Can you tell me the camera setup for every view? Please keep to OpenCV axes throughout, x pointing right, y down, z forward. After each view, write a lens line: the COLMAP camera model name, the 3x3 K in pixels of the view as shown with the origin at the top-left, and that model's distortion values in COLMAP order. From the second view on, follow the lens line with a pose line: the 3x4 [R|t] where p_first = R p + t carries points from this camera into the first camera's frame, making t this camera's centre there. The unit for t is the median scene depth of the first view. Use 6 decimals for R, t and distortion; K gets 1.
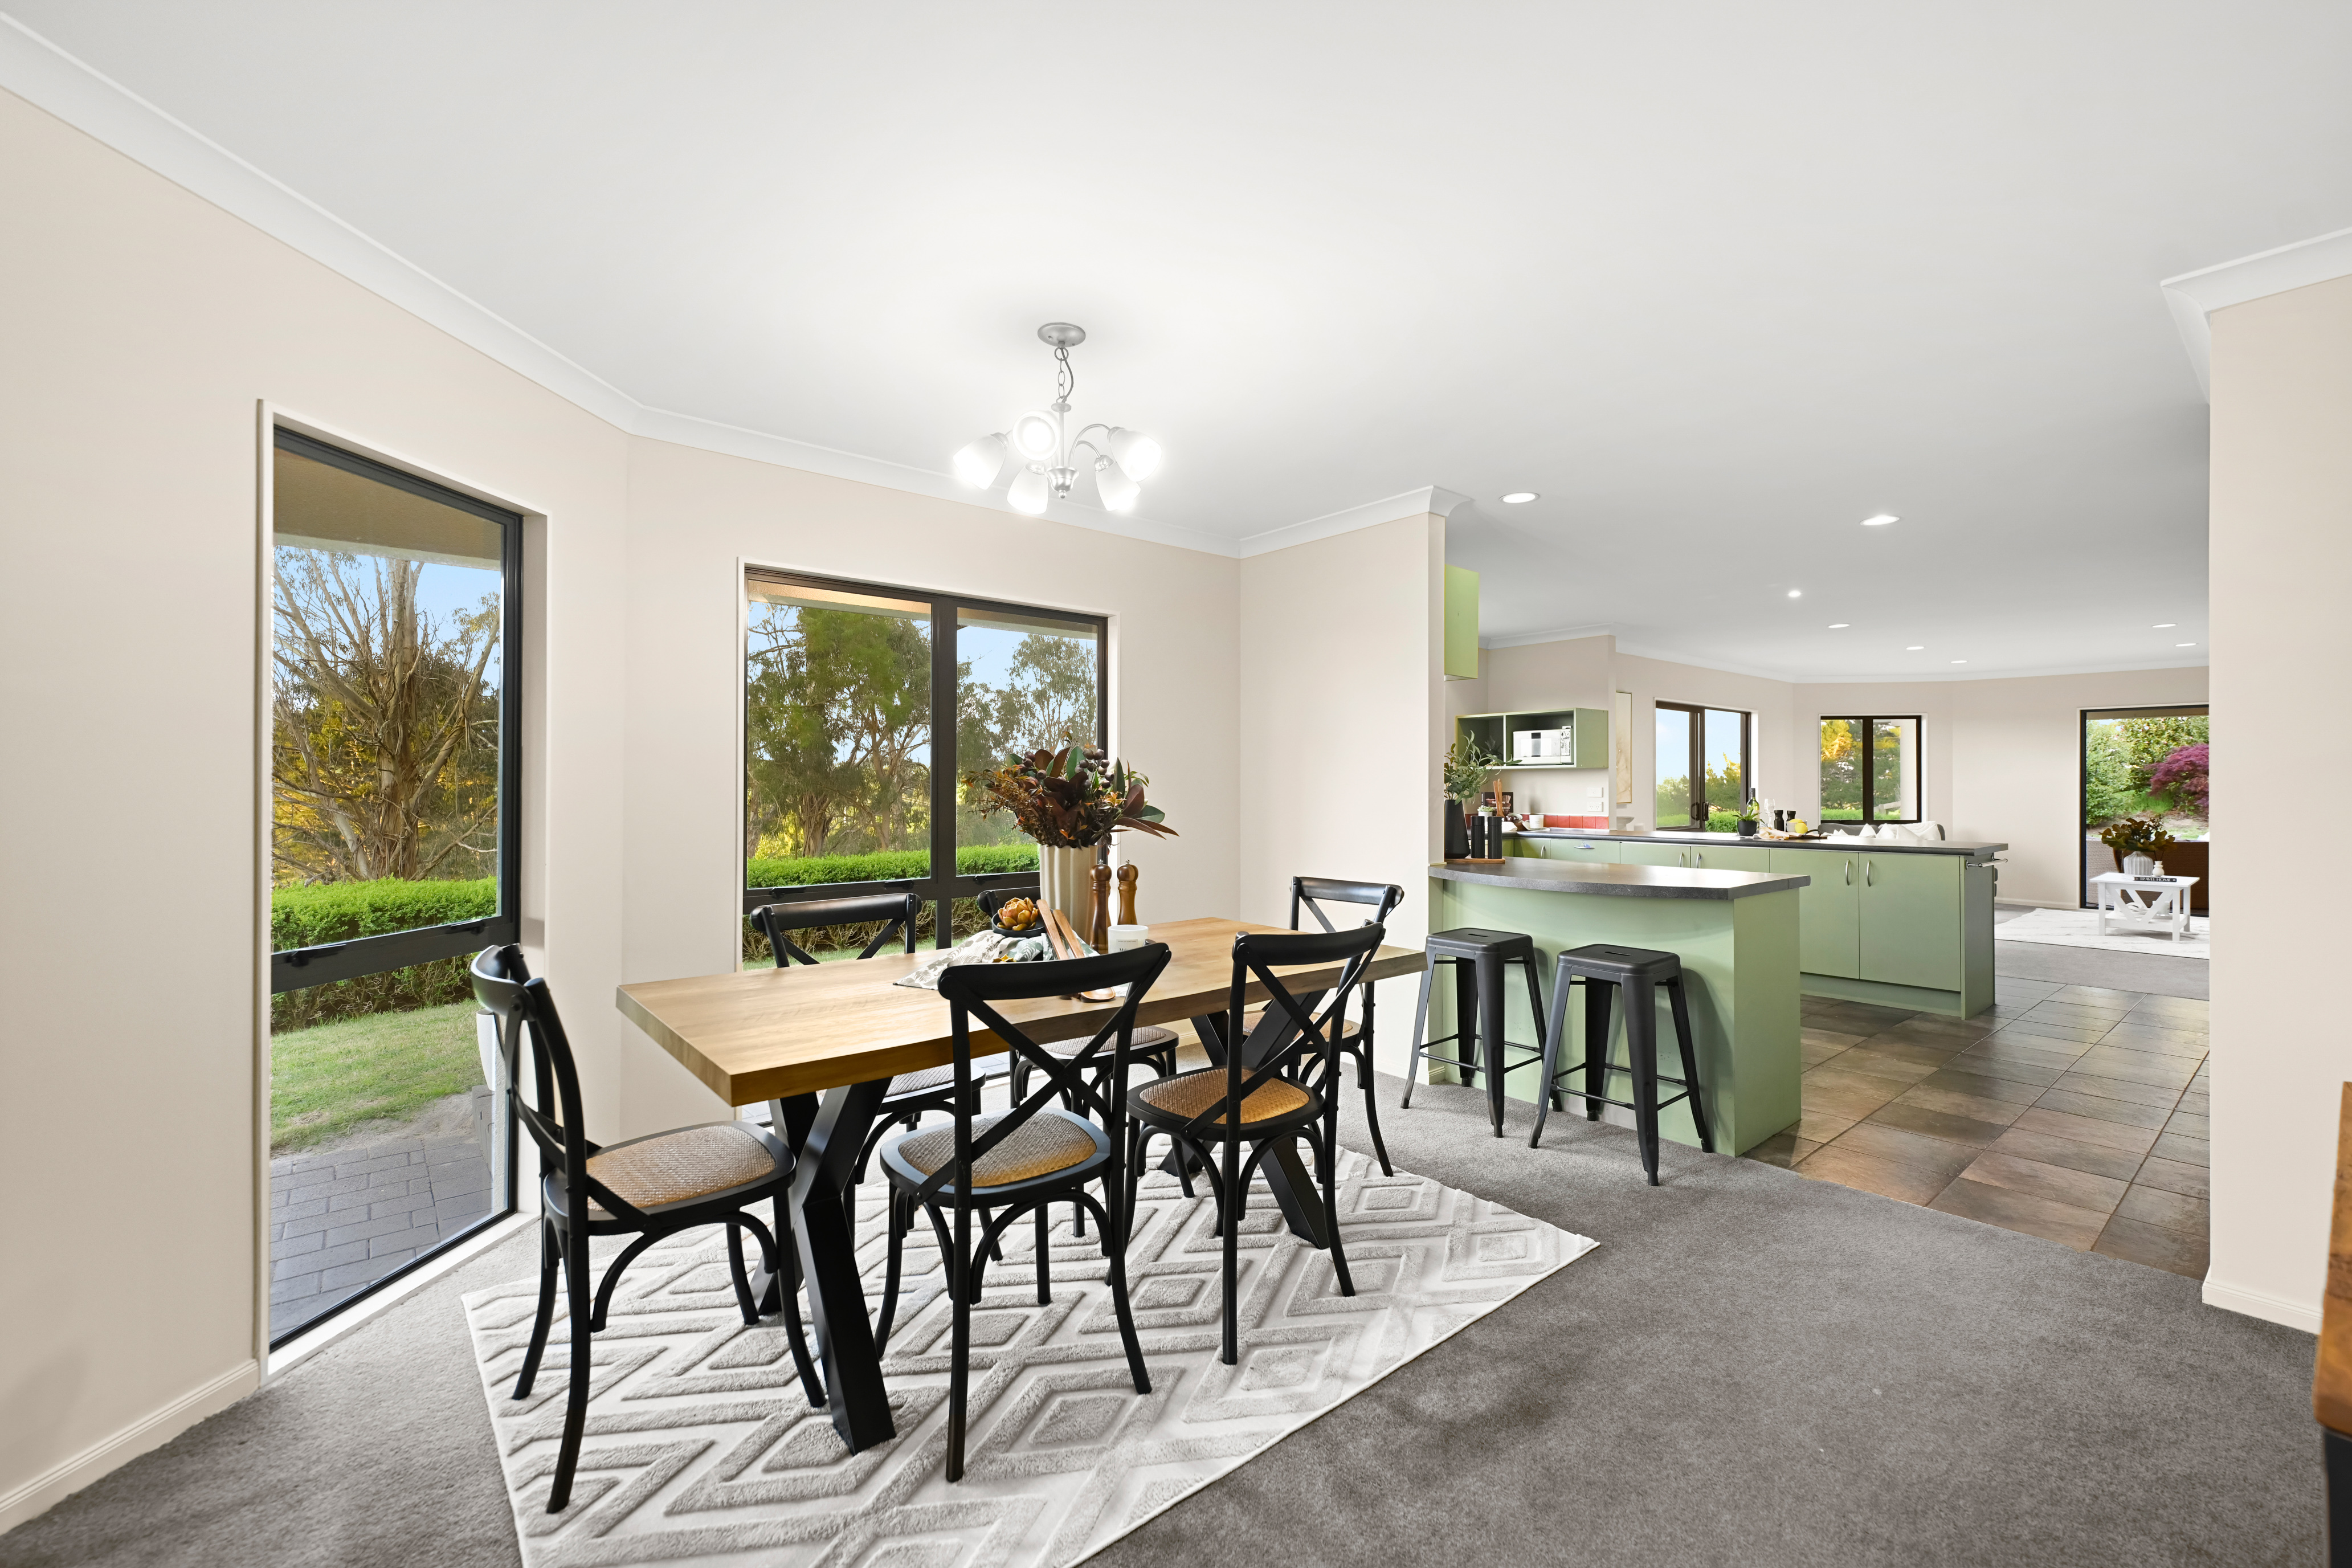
lens RADIAL K [[973.3, 0, 1181.5], [0, 973.3, 794.2], [0, 0, 1]] dist [0.000381, 0.000460]
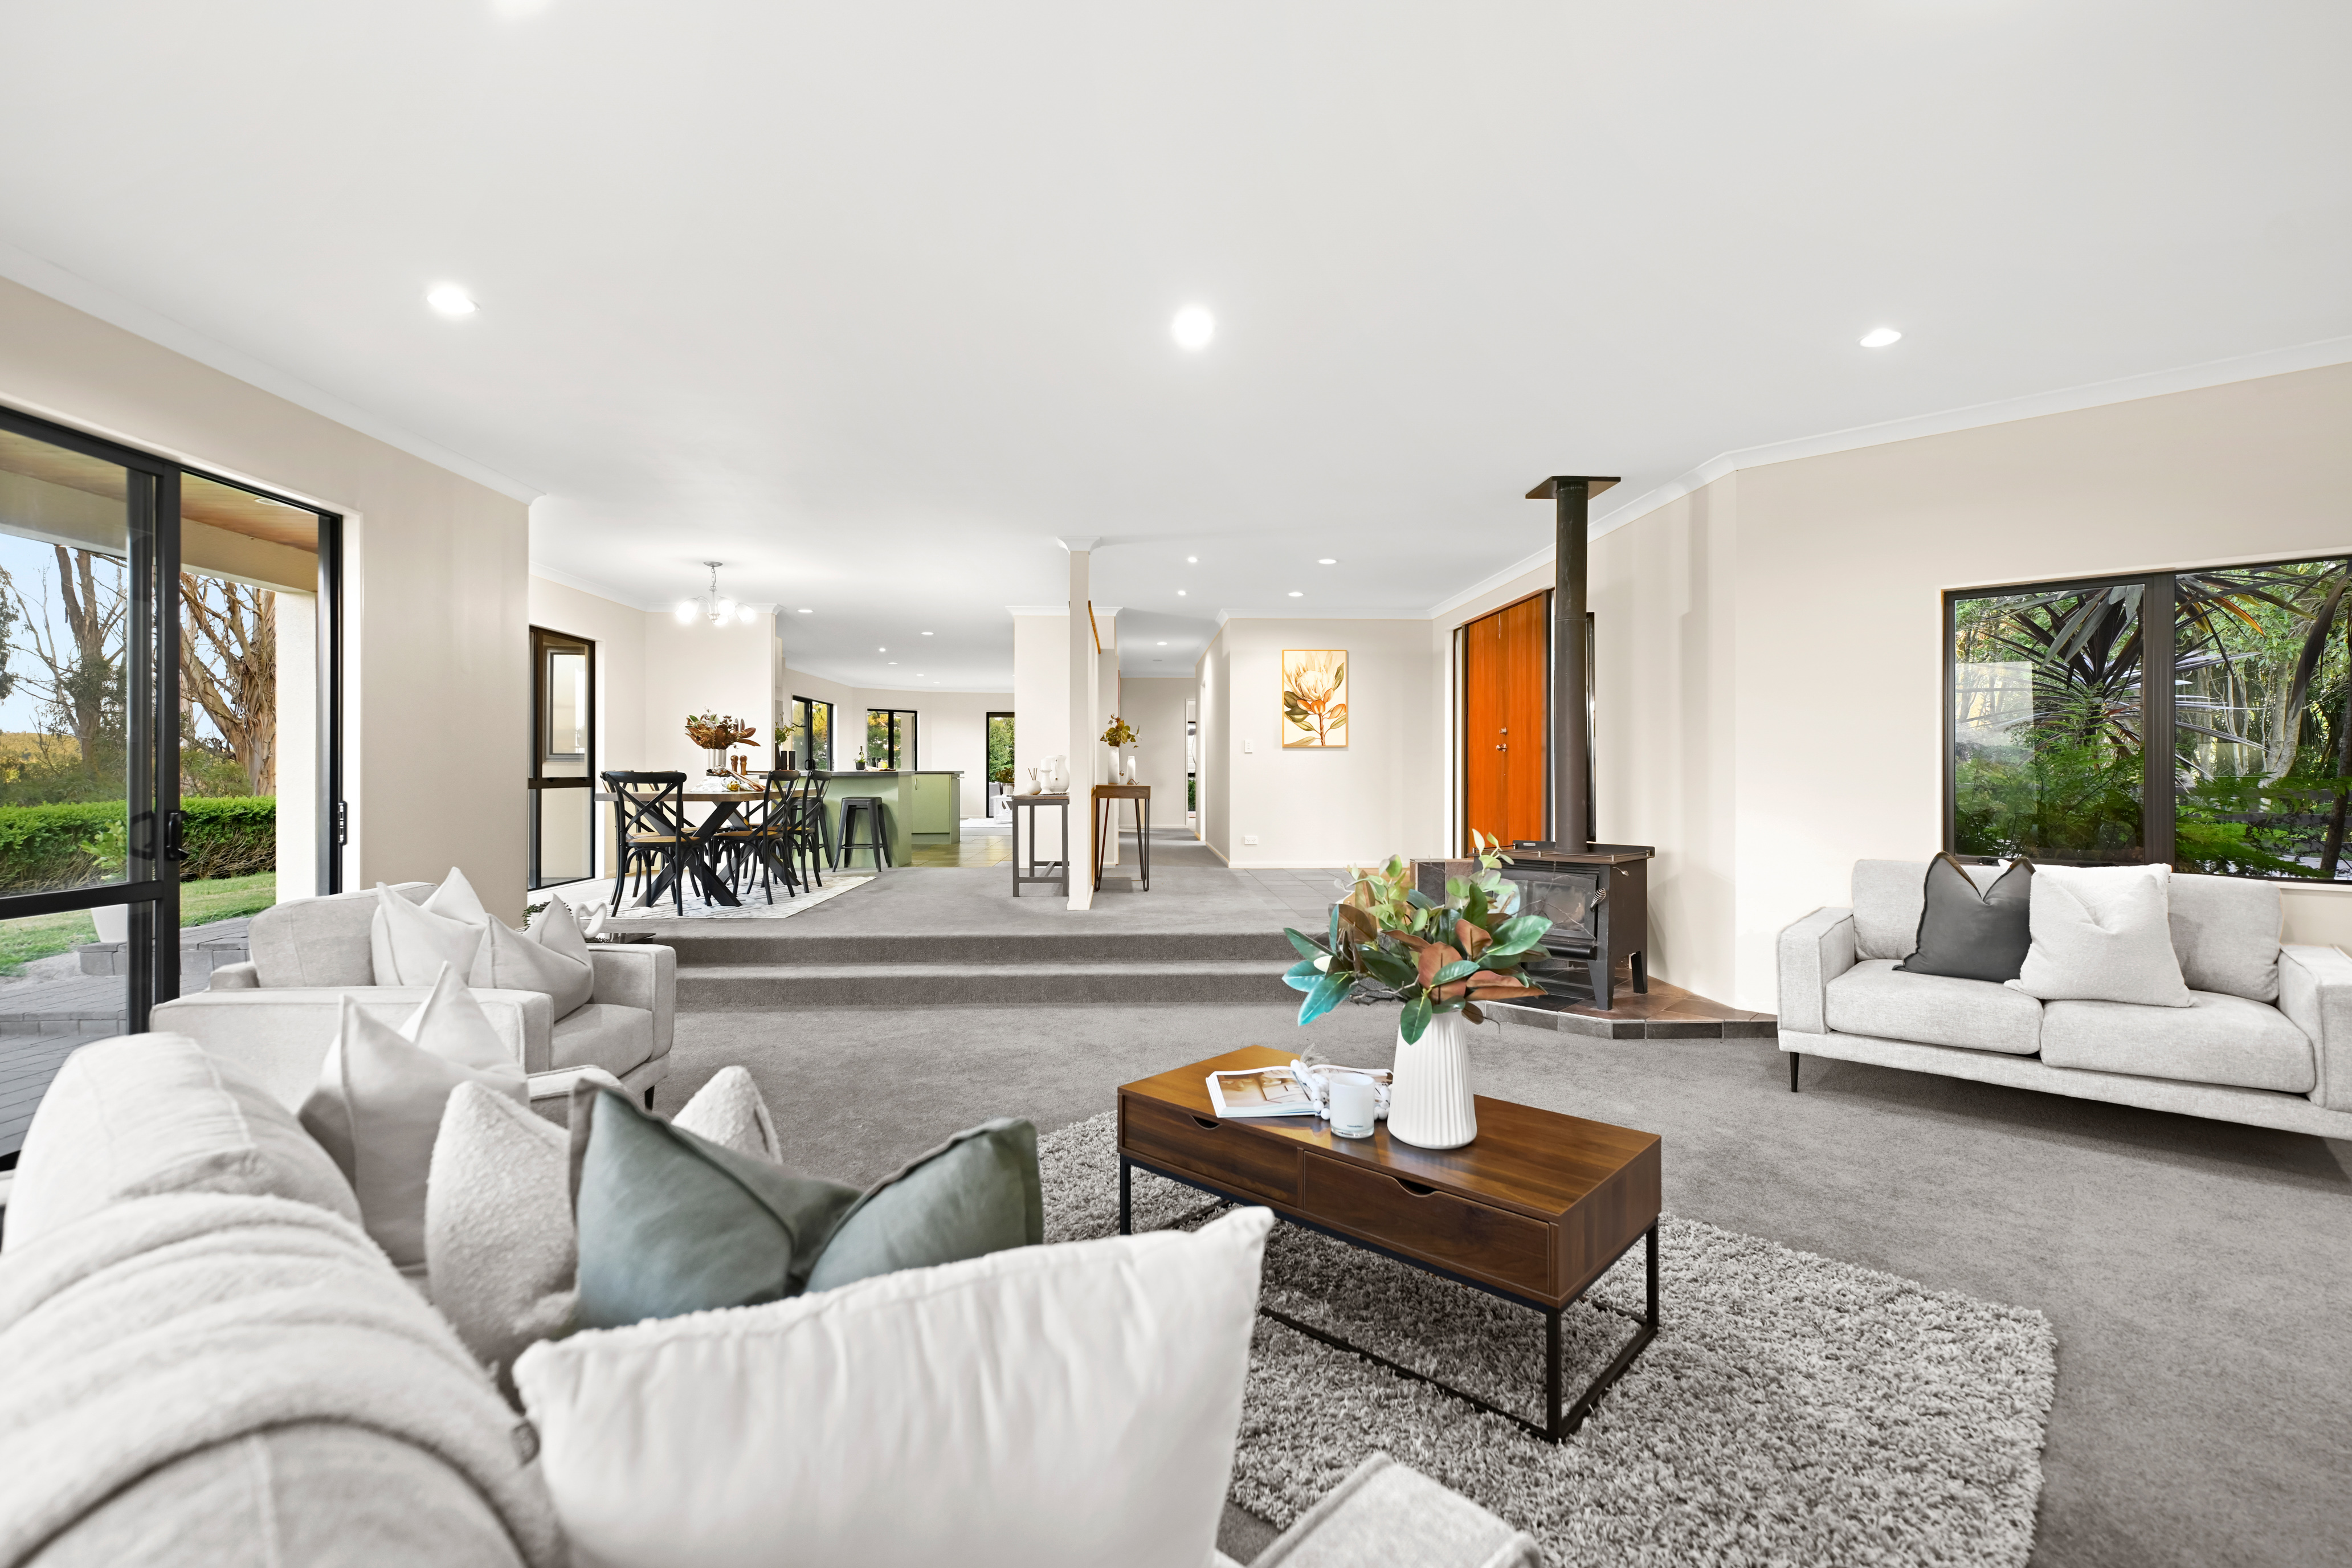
lens RADIAL K [[1022.8, 0, 1179.7], [0, 1022.8, 774.1], [0, 0, 1]] dist [0.002426, 0.000147]
pose [[0.595288, -0.008814, 0.803464, -1.126020], [0.011955, 0.999926, 0.002113, 0.089991], [-0.803423, 0.008347, 0.595349, -1.207216]]
